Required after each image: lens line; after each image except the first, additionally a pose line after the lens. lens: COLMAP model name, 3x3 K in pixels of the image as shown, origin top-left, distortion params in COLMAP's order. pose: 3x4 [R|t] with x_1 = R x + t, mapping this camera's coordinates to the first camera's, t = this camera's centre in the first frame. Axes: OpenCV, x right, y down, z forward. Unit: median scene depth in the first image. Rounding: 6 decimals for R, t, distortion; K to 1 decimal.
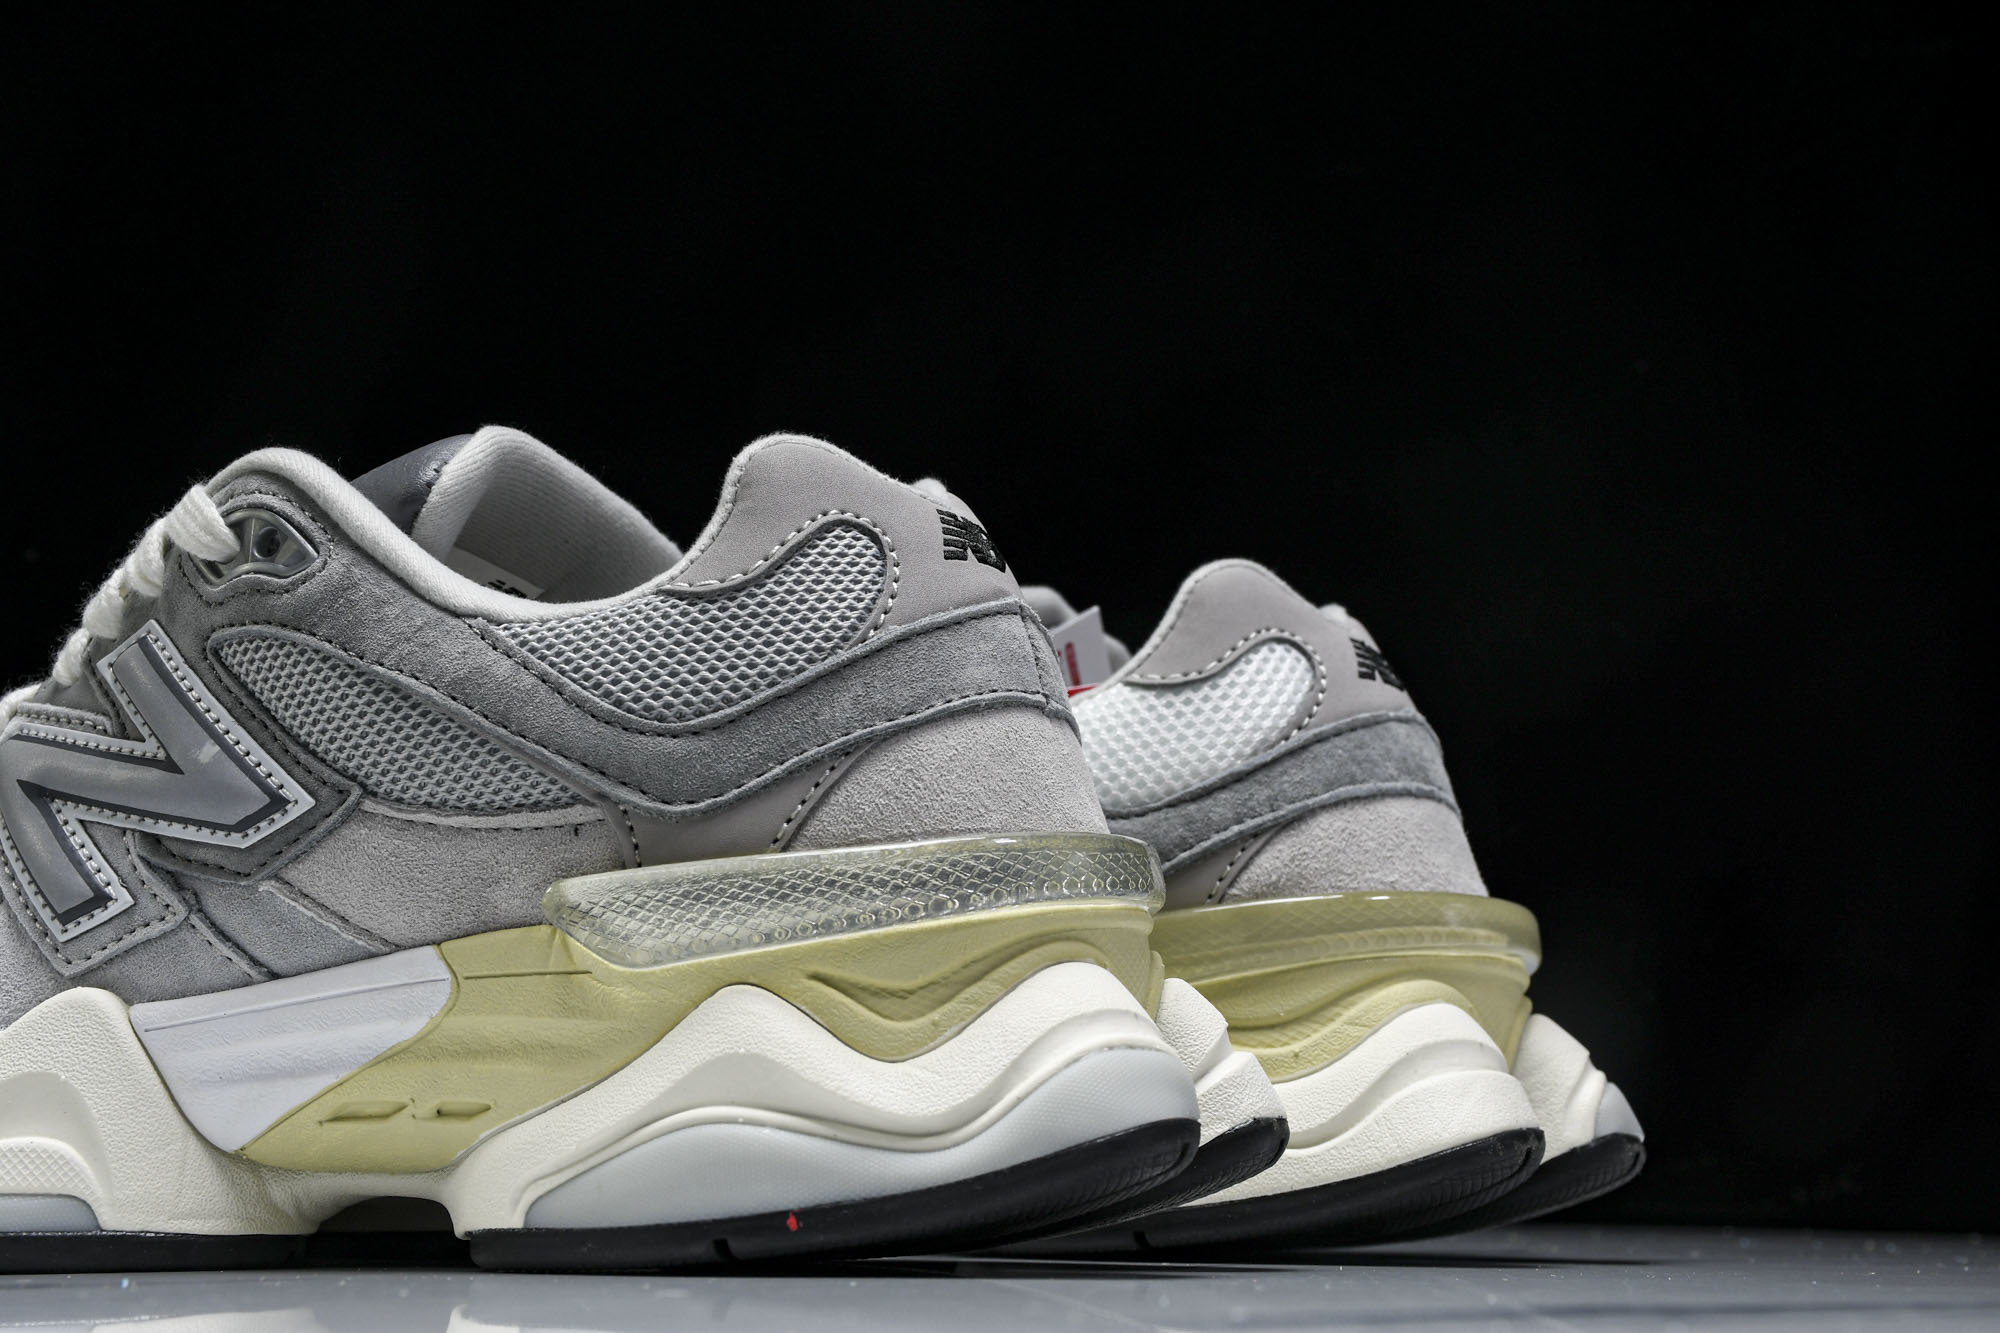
lens RADIAL K [[3246.1, 0, 1000.0], [0, 3246.1, 666.5], [0, 0, 1]] dist [0.062960, 0.262613]
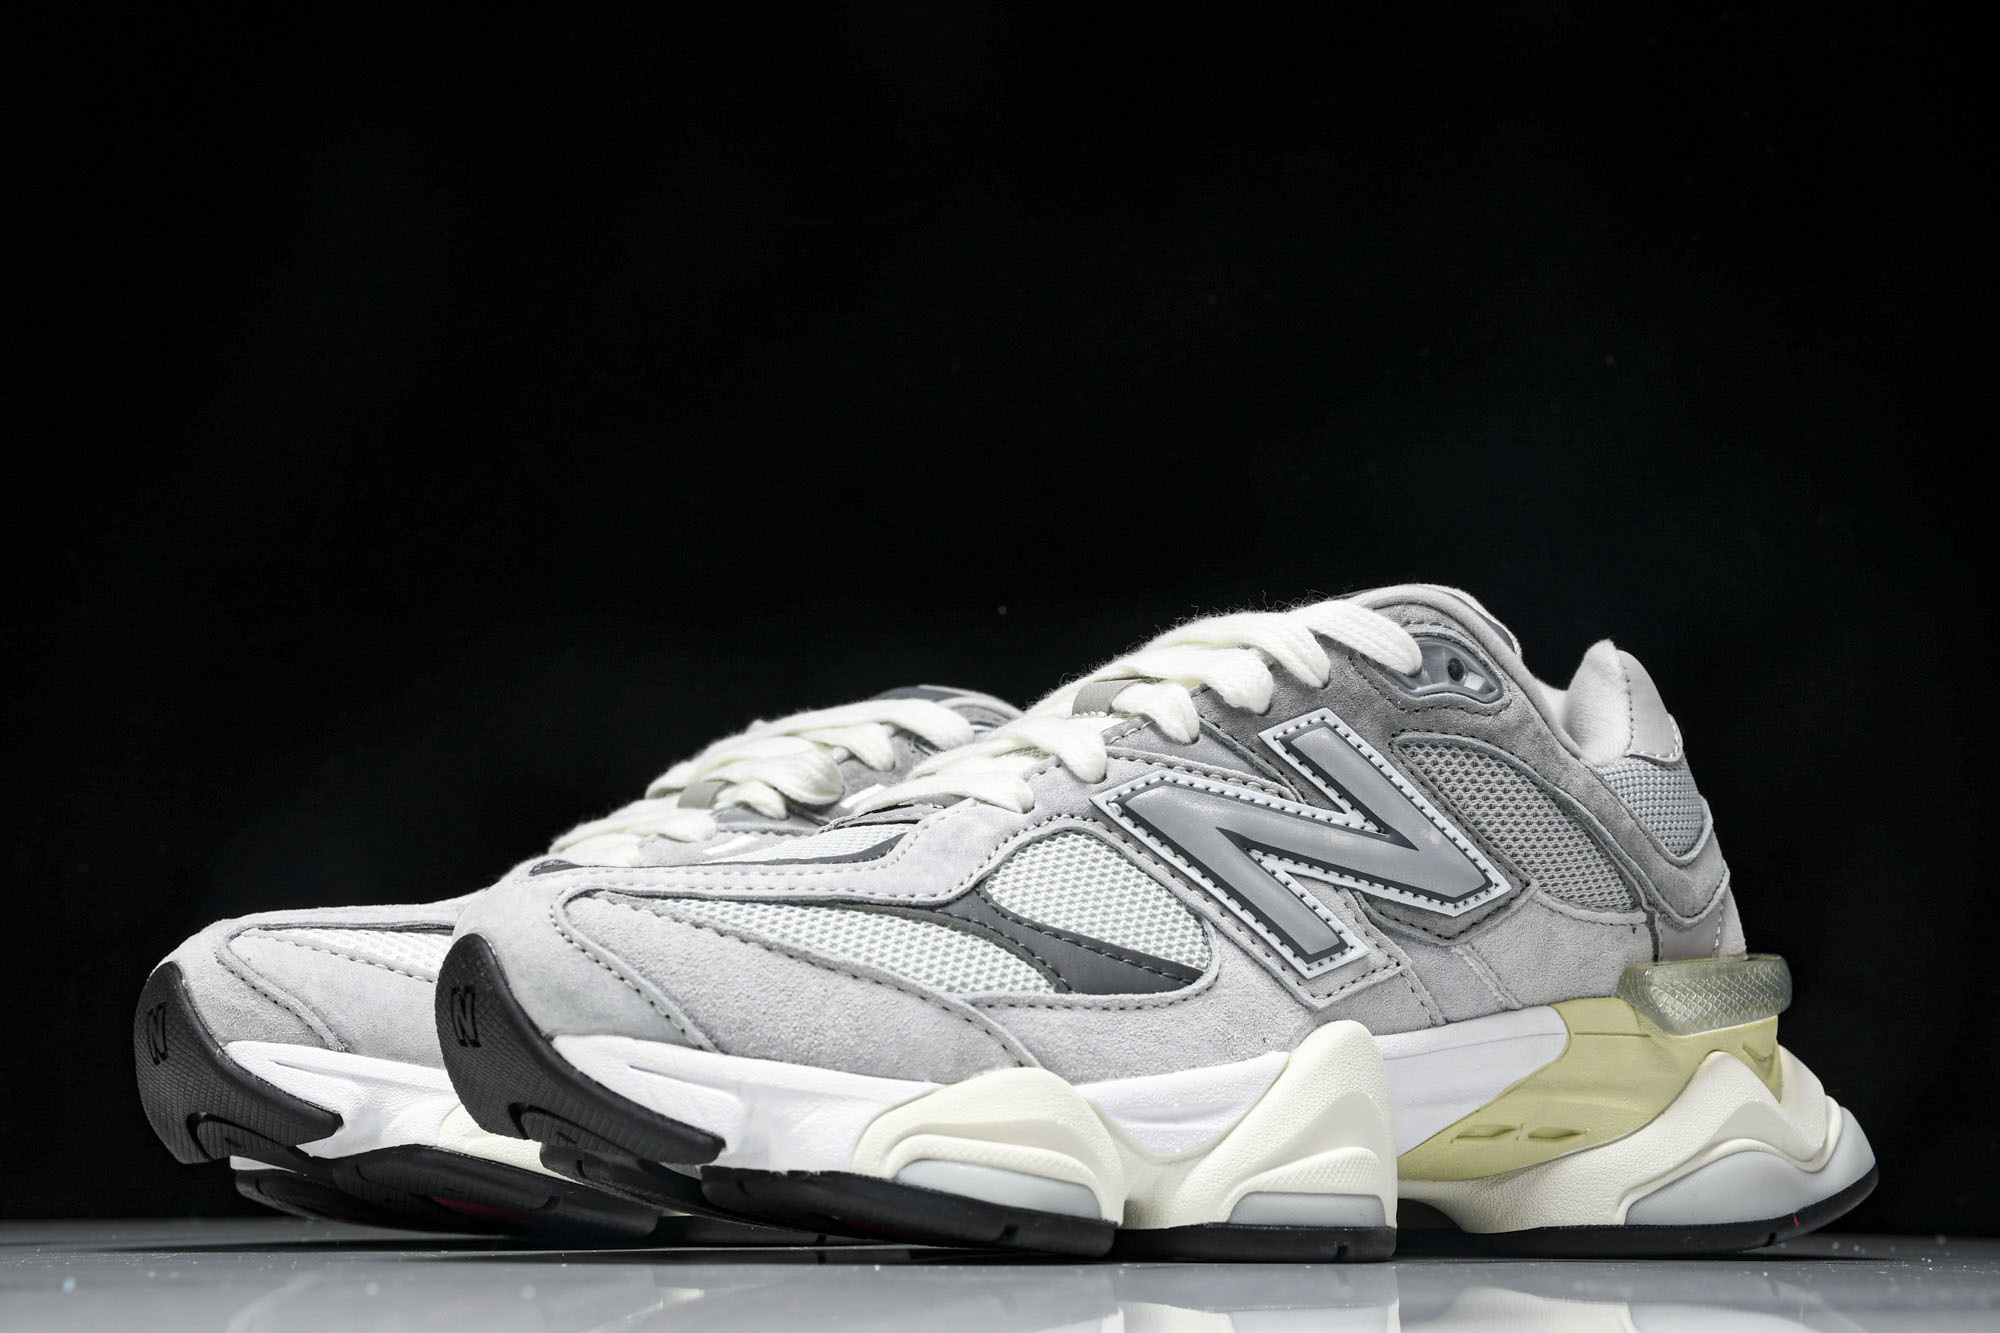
lens RADIAL K [[3246.1, 0, 1000.0], [0, 3246.1, 666.5], [0, 0, 1]] dist [0.062960, 0.262613]
pose [[0.521945, 0.135988, 0.842070, -1.372271], [-0.147250, 0.986753, -0.068082, 0.071491], [-0.840173, -0.088460, 0.535055, 0.493823]]
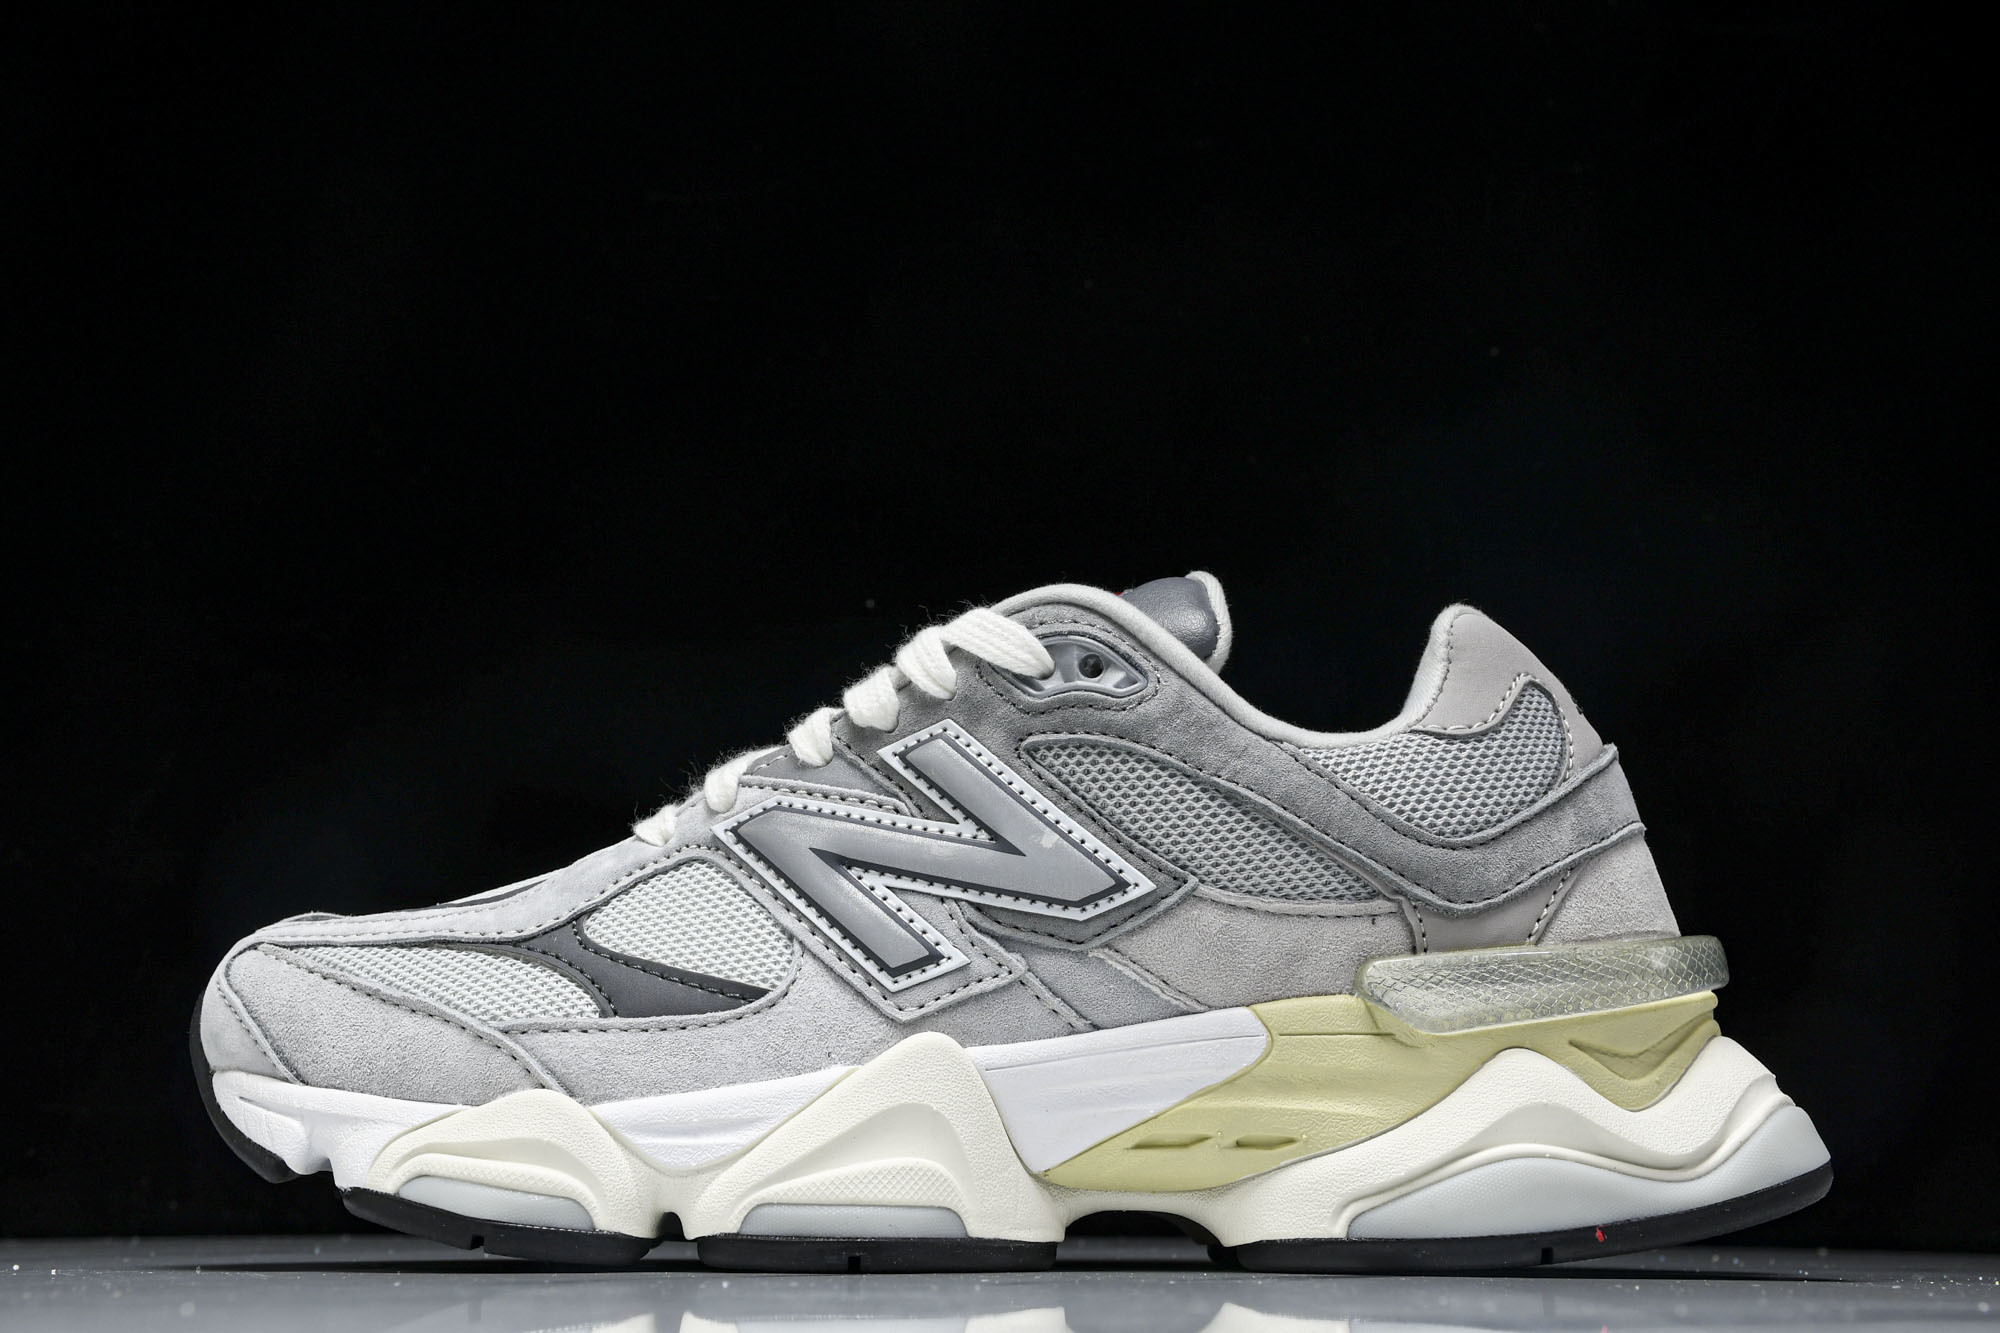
lens RADIAL K [[3246.1, 0, 1000.0], [0, 3246.1, 666.5], [0, 0, 1]] dist [0.062960, 0.262613]
pose [[0.916726, 0.066849, 0.393885, -0.738594], [-0.067632, 0.997639, -0.011909, -0.021536], [-0.393751, -0.015722, 0.919083, -0.089645]]
